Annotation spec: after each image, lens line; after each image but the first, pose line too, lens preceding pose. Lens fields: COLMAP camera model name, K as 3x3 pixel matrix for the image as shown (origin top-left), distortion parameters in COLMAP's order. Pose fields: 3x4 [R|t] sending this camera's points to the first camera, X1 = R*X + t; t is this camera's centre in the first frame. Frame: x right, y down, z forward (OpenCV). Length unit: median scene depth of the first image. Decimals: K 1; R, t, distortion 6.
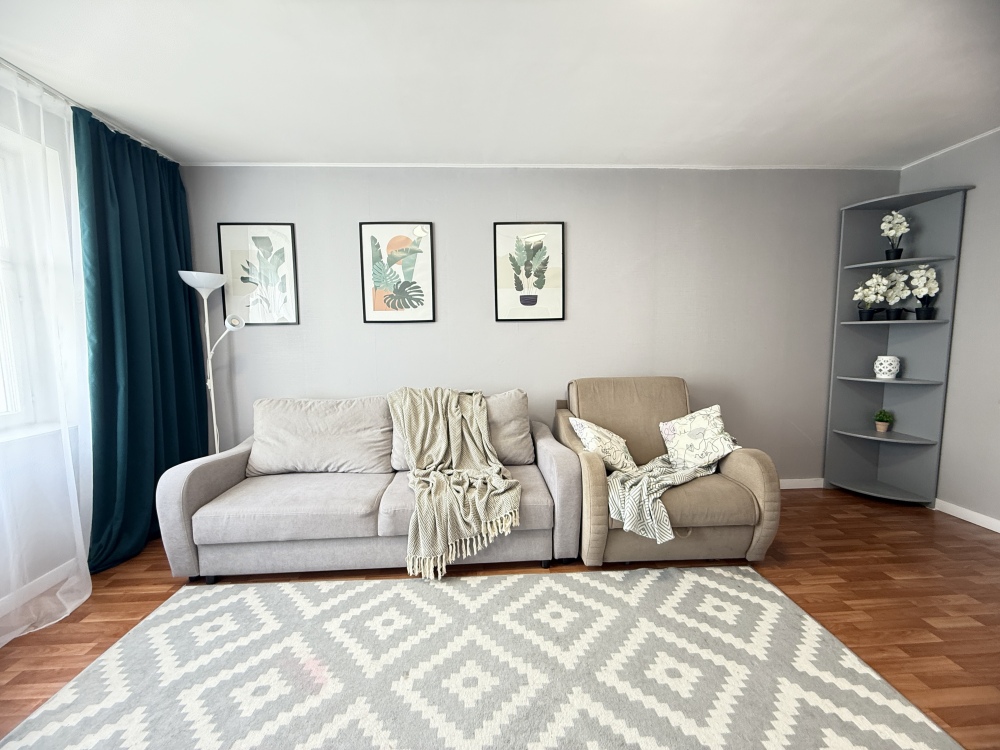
lens RADIAL K [[398.5, 0, 496.2], [0, 398.5, 374.1], [0, 0, 1]] dist [-0.000766, 0.000366]
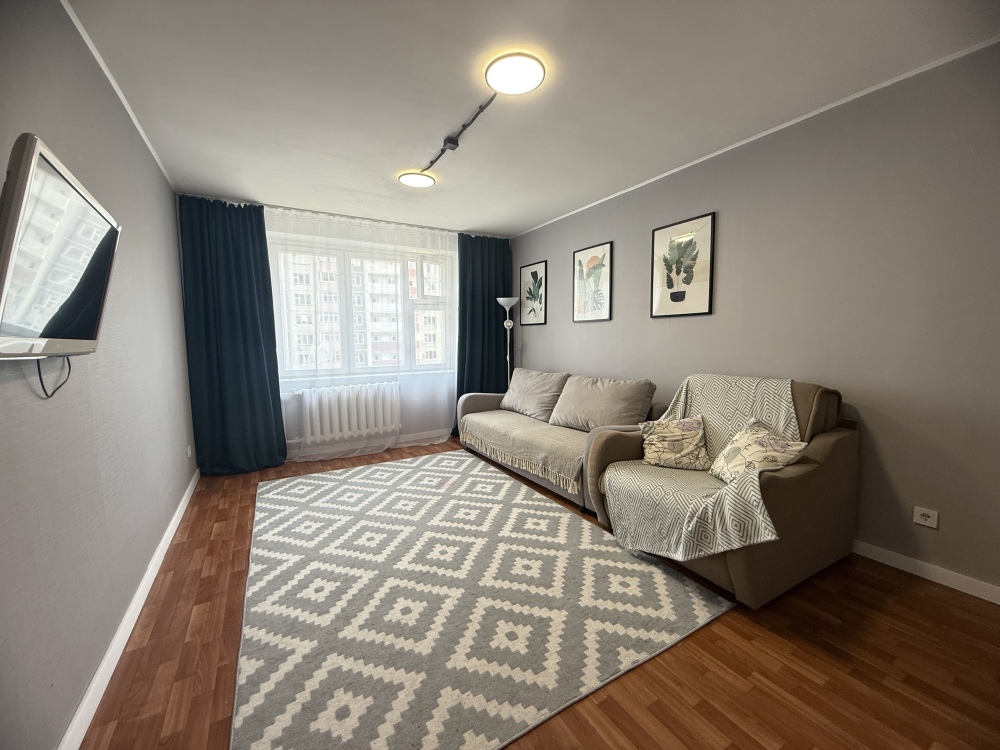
lens RADIAL K [[398.5, 0, 496.2], [0, 398.5, 374.1], [0, 0, 1]] dist [-0.000766, 0.000366]
pose [[0.459116, 0.092603, -0.883537, 0.824011], [-0.077839, 0.994921, 0.063830, -0.013578], [0.884960, 0.039468, 0.463992, 0.106174]]
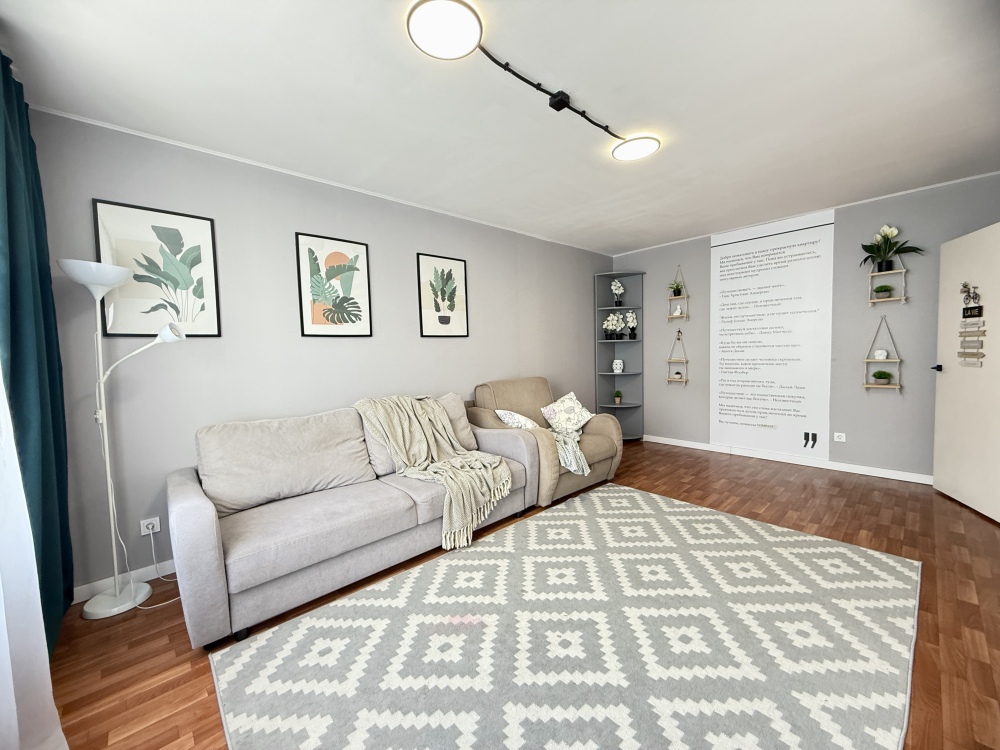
lens RADIAL K [[398.5, 0, 496.2], [0, 398.5, 374.1], [0, 0, 1]] dist [-0.000766, 0.000366]
pose [[0.769321, -0.043790, 0.637360, -0.591042], [0.076333, 0.996802, -0.023651, 0.019368], [-0.634286, 0.066847, 0.770203, -0.021762]]
